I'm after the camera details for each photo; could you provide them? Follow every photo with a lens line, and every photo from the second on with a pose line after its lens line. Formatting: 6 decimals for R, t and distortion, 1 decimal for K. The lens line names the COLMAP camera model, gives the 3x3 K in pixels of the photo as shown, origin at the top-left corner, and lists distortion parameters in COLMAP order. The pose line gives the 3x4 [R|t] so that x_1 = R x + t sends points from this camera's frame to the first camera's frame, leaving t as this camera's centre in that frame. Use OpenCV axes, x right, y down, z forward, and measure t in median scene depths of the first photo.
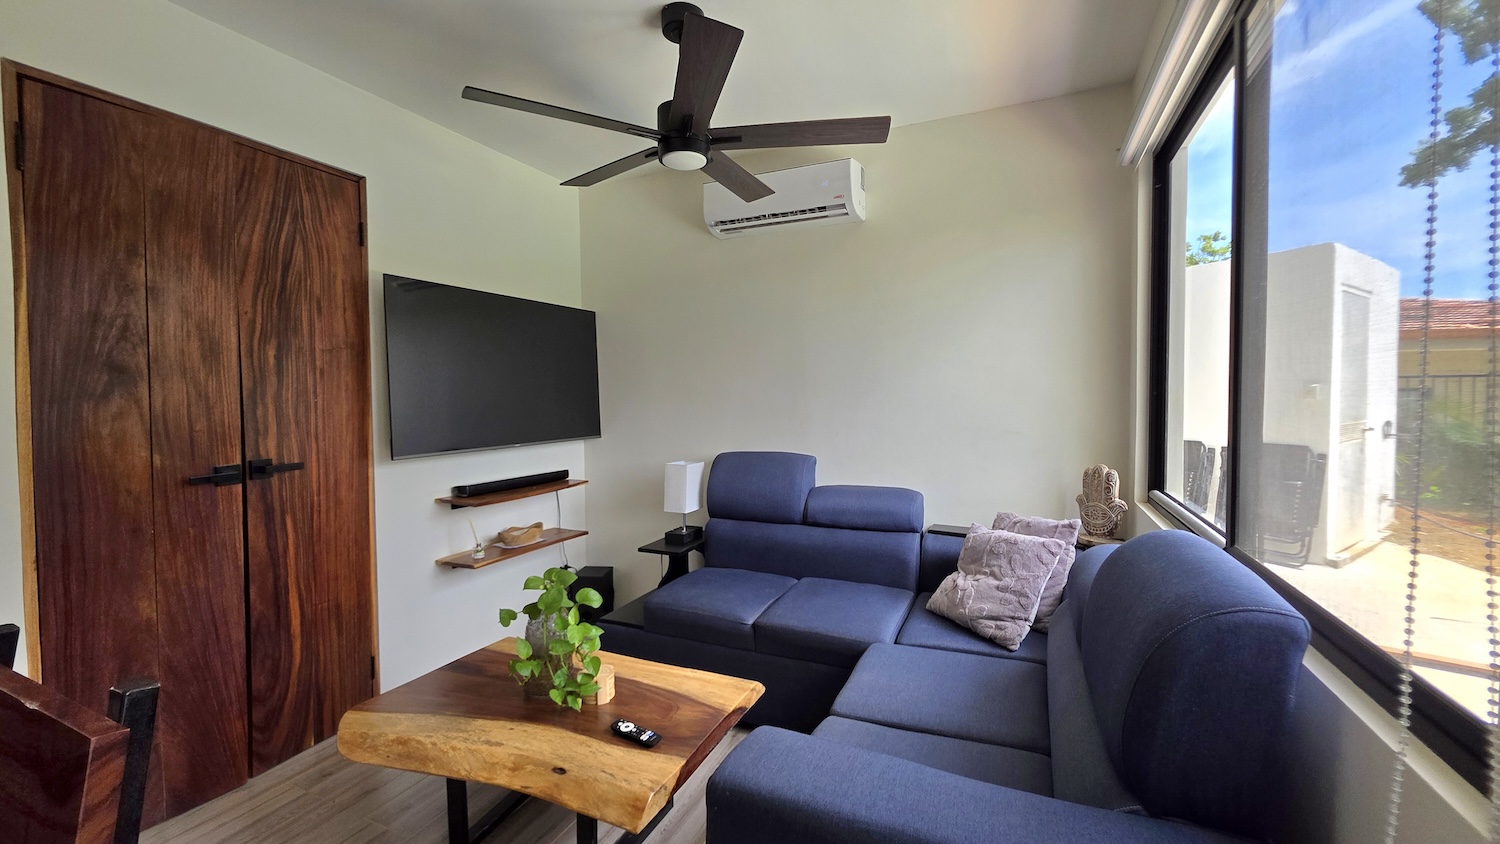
lens RADIAL K [[609.7, 0, 746.1], [0, 609.7, 417.9], [0, 0, 1]] dist [0.001153, 0.000123]
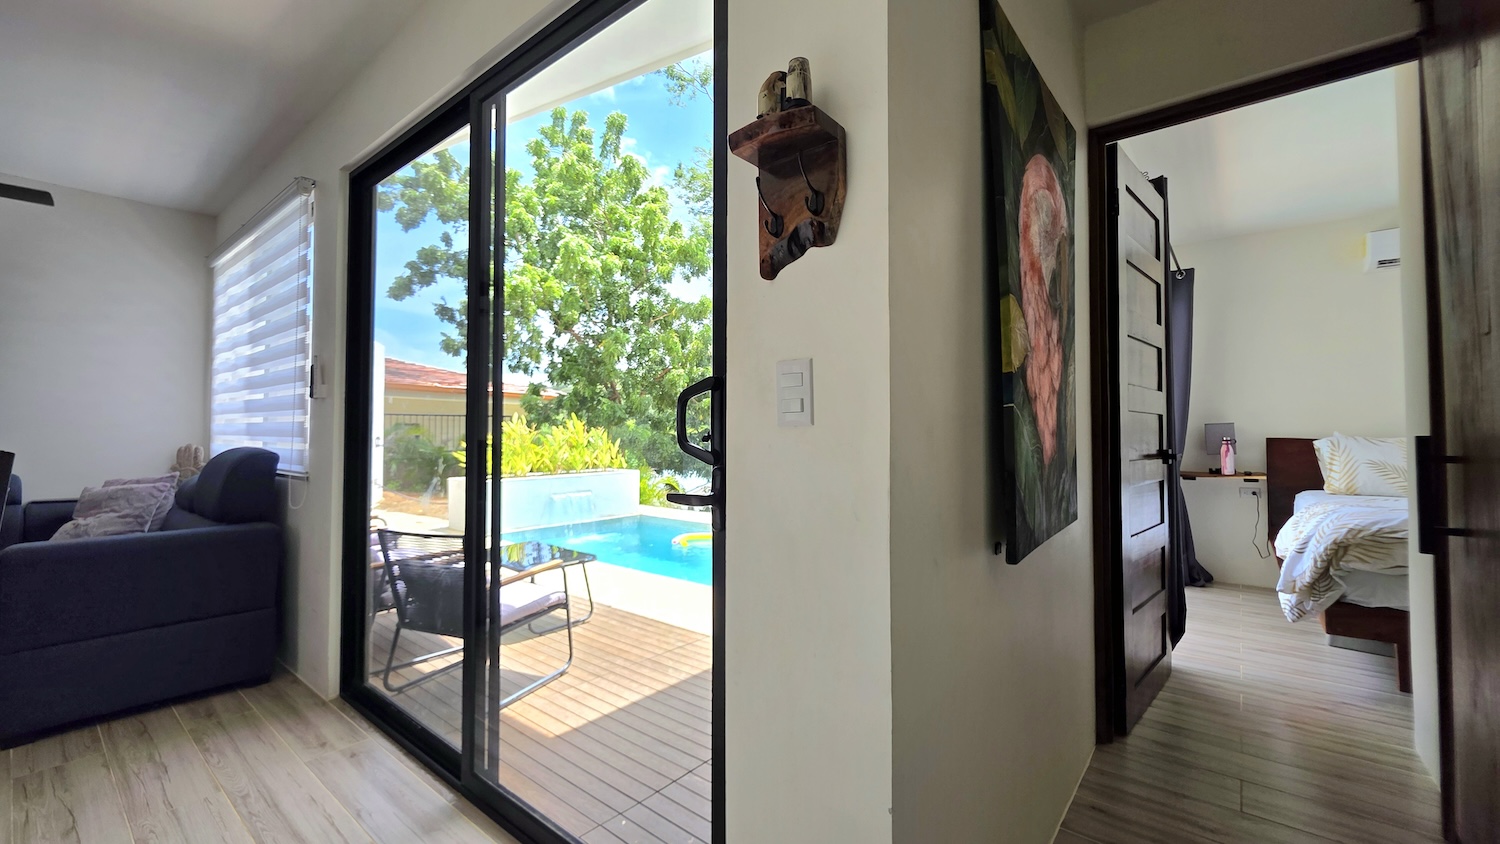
lens RADIAL K [[599.4, 0, 745.5], [0, 599.4, 418.5], [0, 0, 1]] dist [-0.000358, -0.000228]
pose [[0.254450, 0.031605, 0.966569, -0.664516], [0.028820, 0.998774, -0.040245, 0.132308], [-0.966656, 0.038097, 0.253228, -0.944465]]
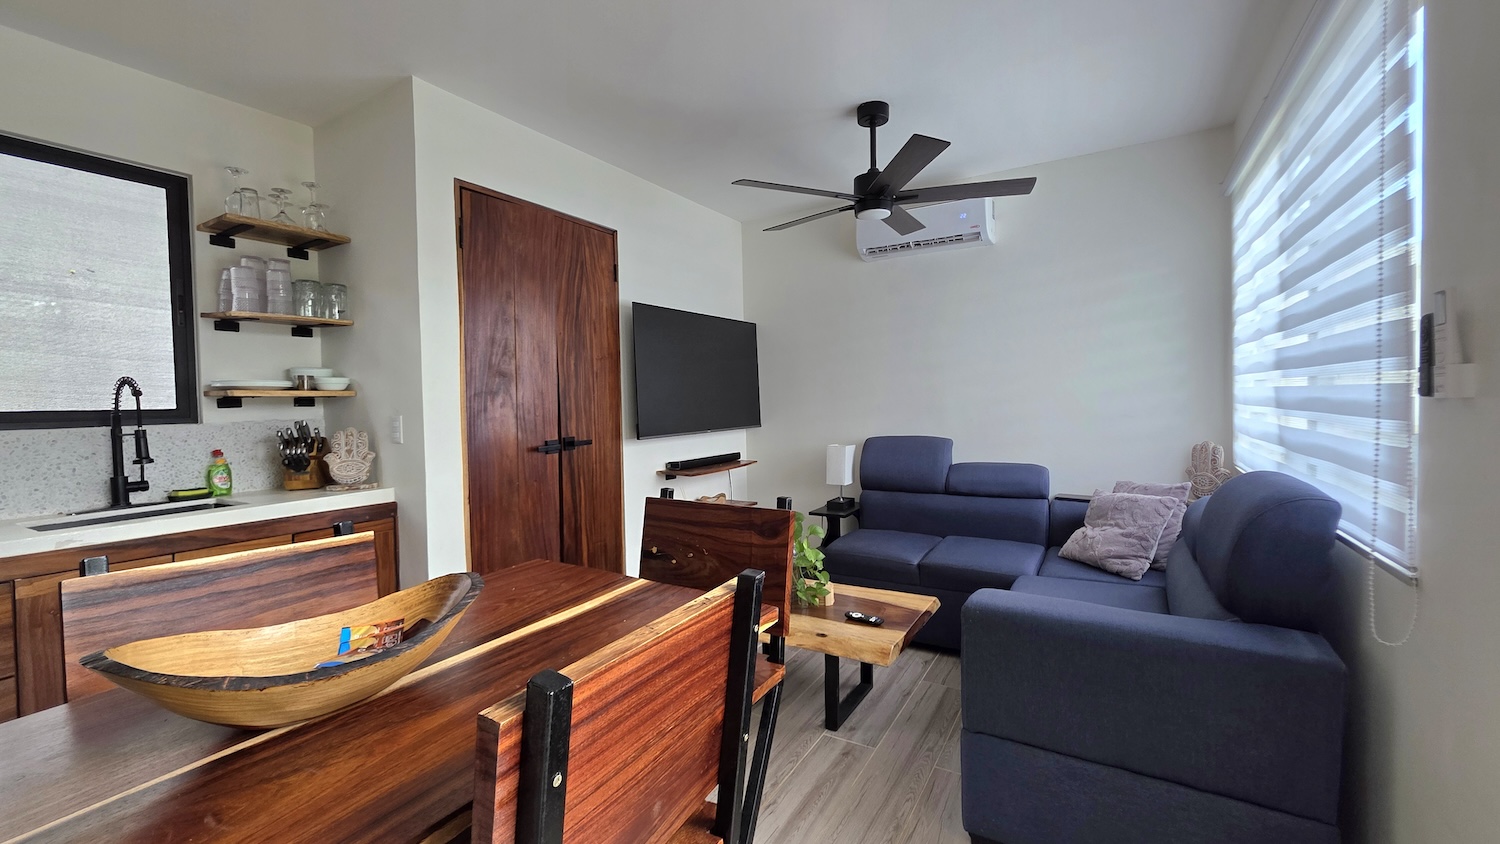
lens RADIAL K [[605.0, 0, 745.6], [0, 605.0, 418.1], [0, 0, 1]] dist [-0.000138, 0.000022]
pose [[0.992843, -0.007153, -0.119216, -0.216061], [0.006785, 0.999971, -0.003490, 0.032375], [0.119238, 0.002657, 0.992862, -0.350900]]
